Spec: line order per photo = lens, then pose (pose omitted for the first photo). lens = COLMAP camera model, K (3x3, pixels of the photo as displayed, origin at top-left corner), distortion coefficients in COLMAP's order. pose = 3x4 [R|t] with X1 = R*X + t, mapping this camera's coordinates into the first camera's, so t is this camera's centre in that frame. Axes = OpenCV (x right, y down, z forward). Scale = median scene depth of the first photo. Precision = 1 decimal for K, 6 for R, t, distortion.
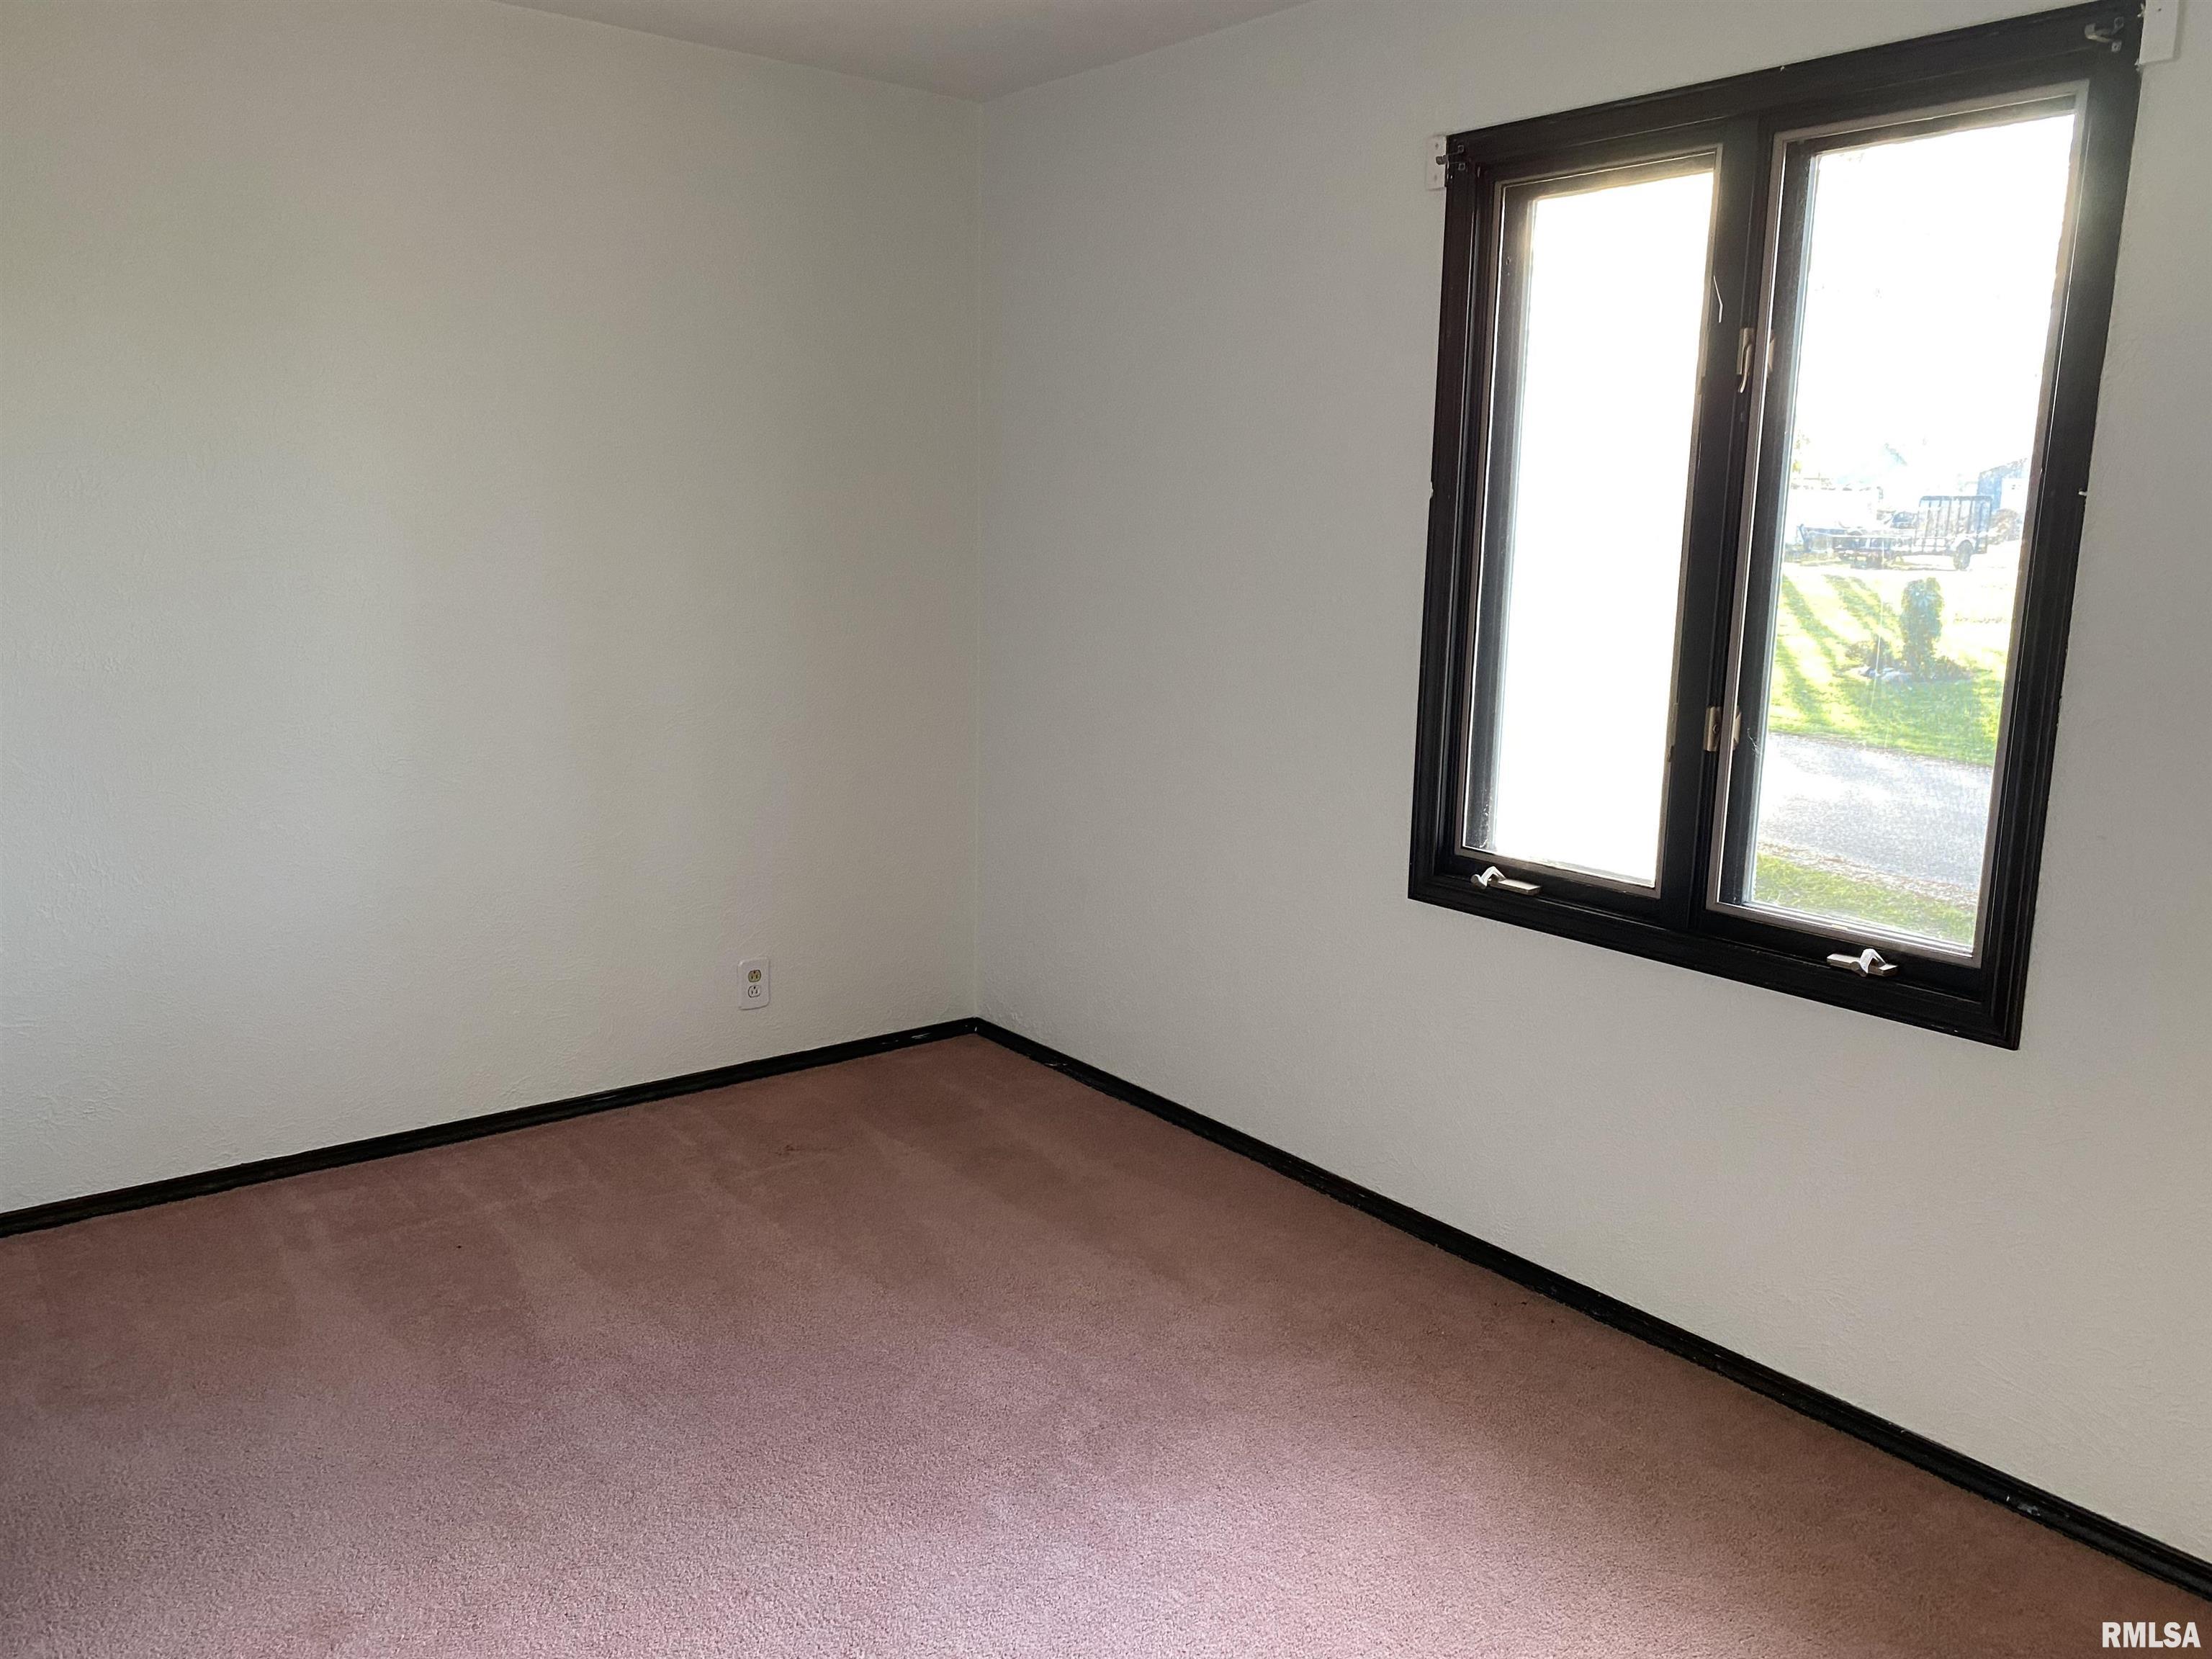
lens RADIAL K [[1680.2, 0, 1122.0], [0, 1680.2, 829.6], [0, 0, 1]] dist [0.036246, -0.033601]
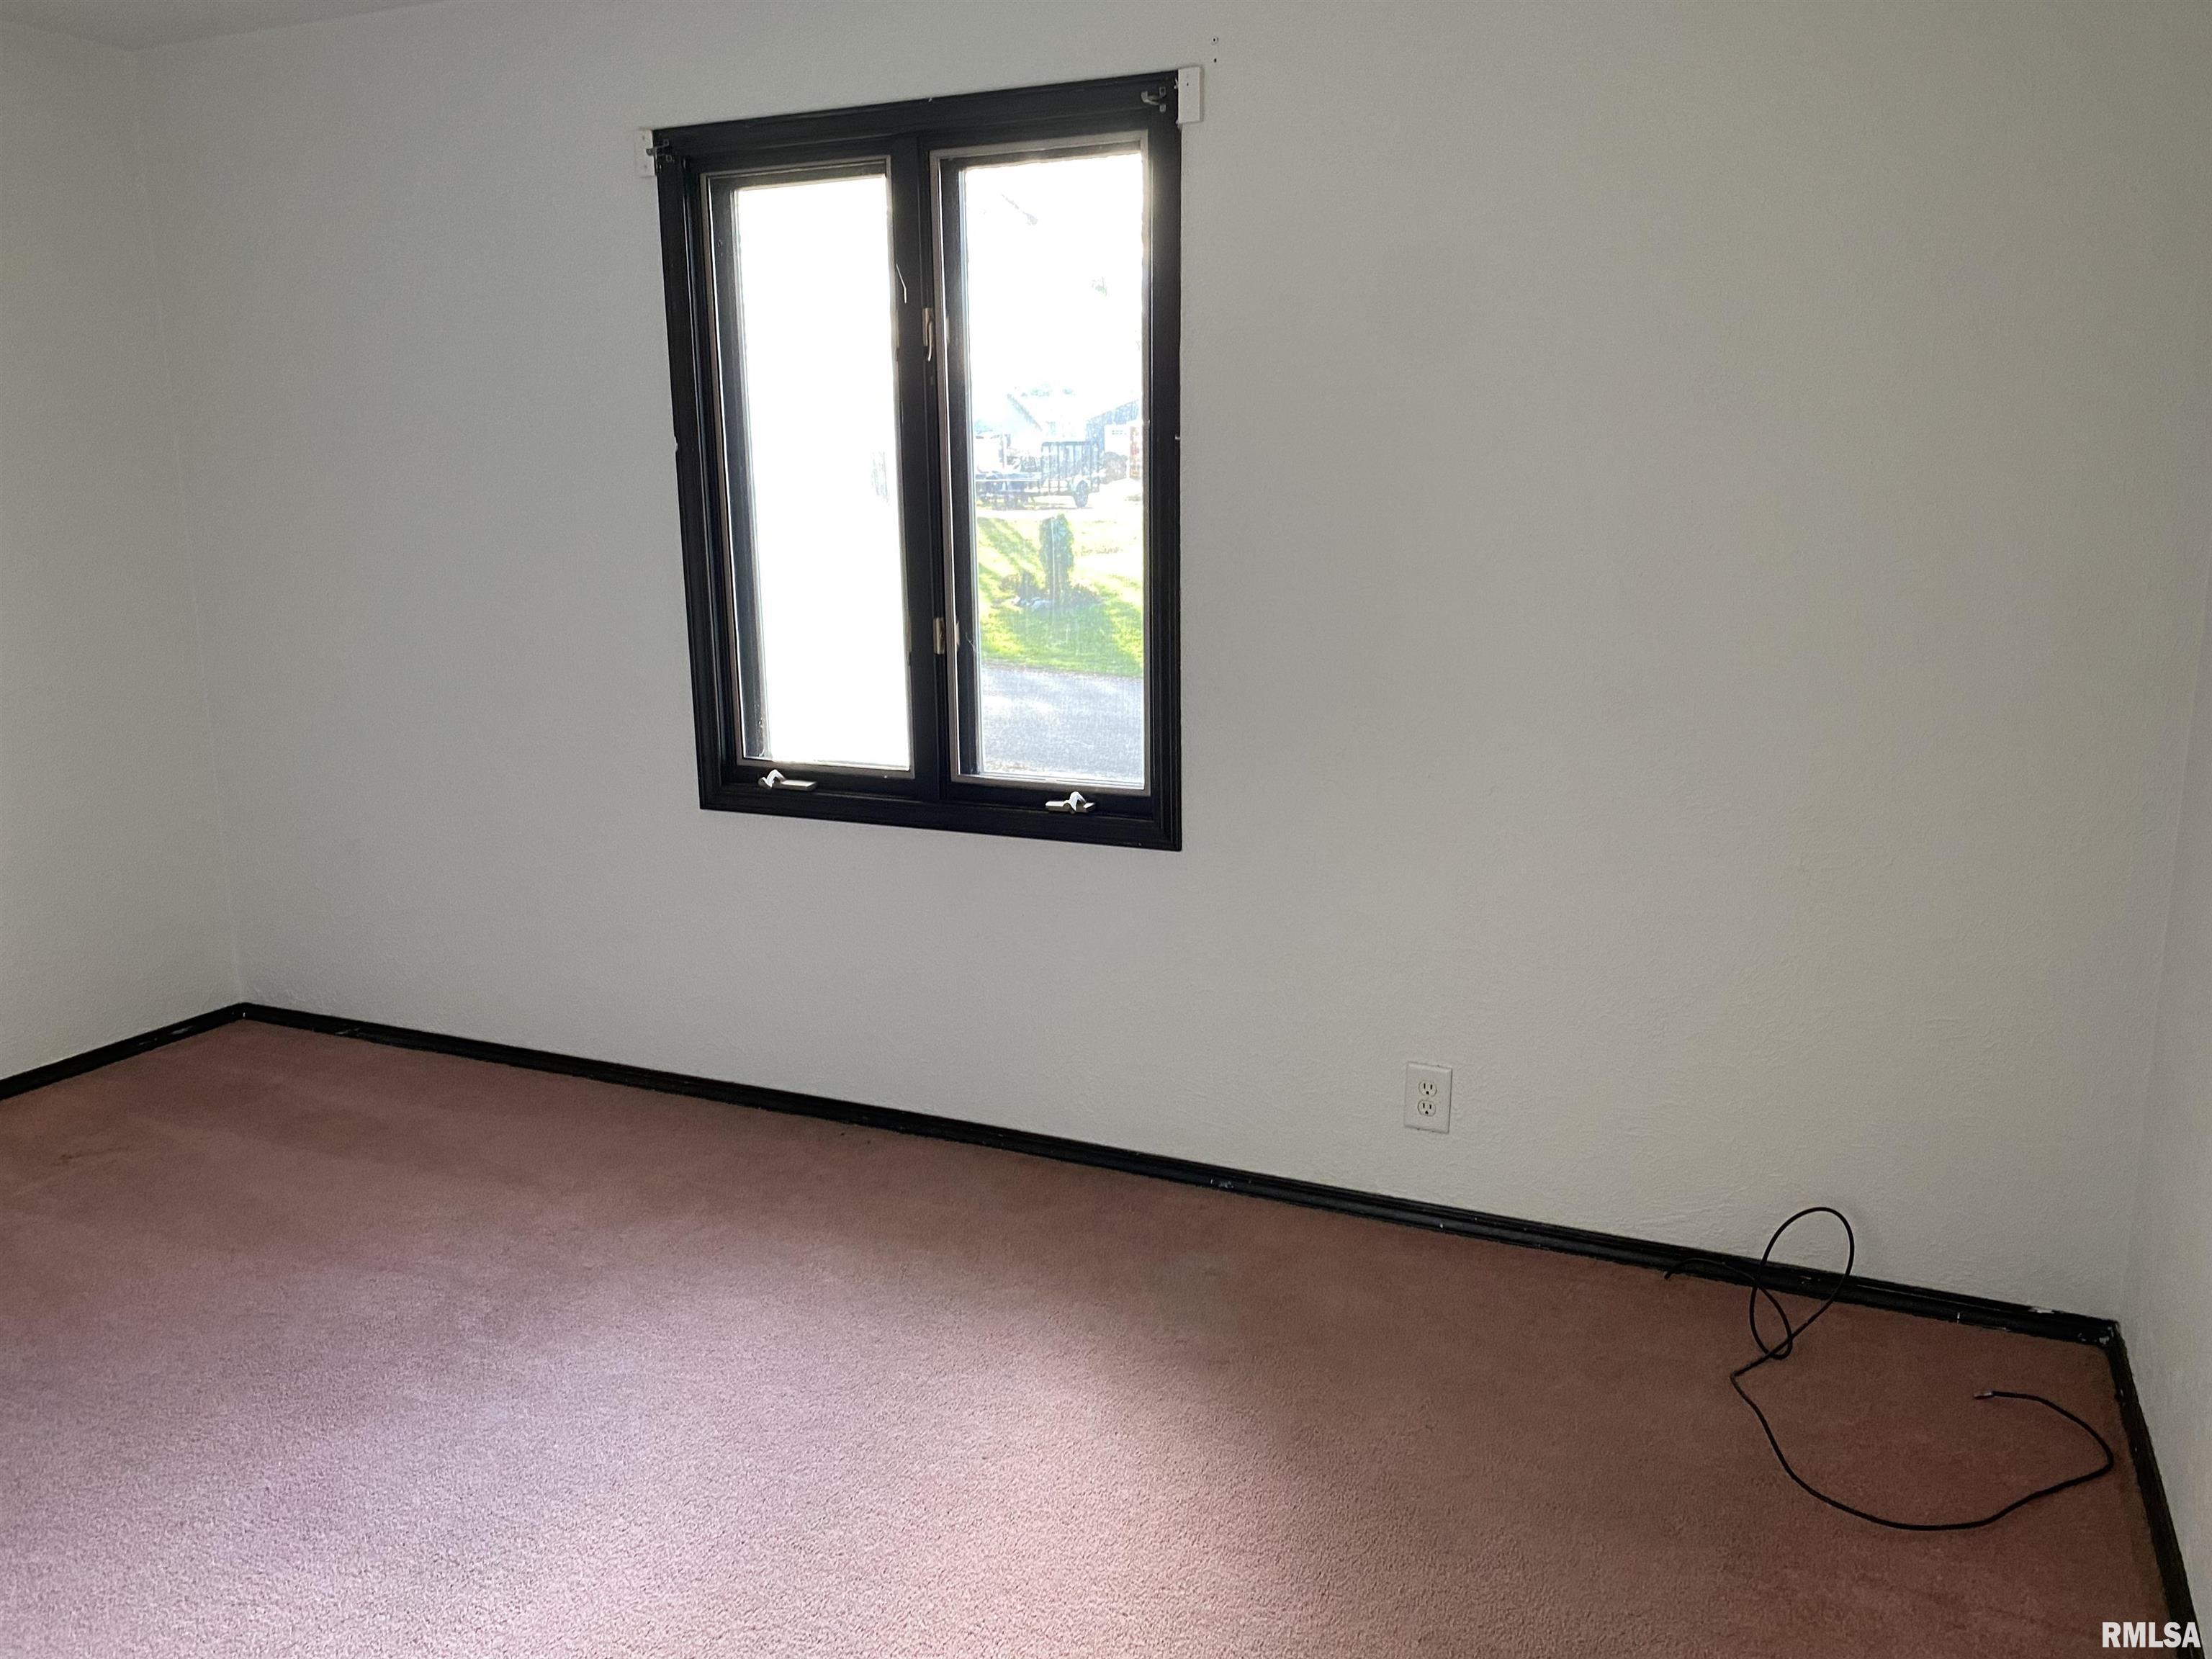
lens RADIAL K [[1680.2, 0, 1110.3], [0, 1680.2, 832.2], [0, 0, 1]] dist [0.036246, -0.033601]
pose [[0.889017, -0.126152, 0.440154, -0.096104], [0.113920, 0.992009, 0.054225, 0.030040], [-0.443477, 0.001936, 0.896284, -0.154466]]
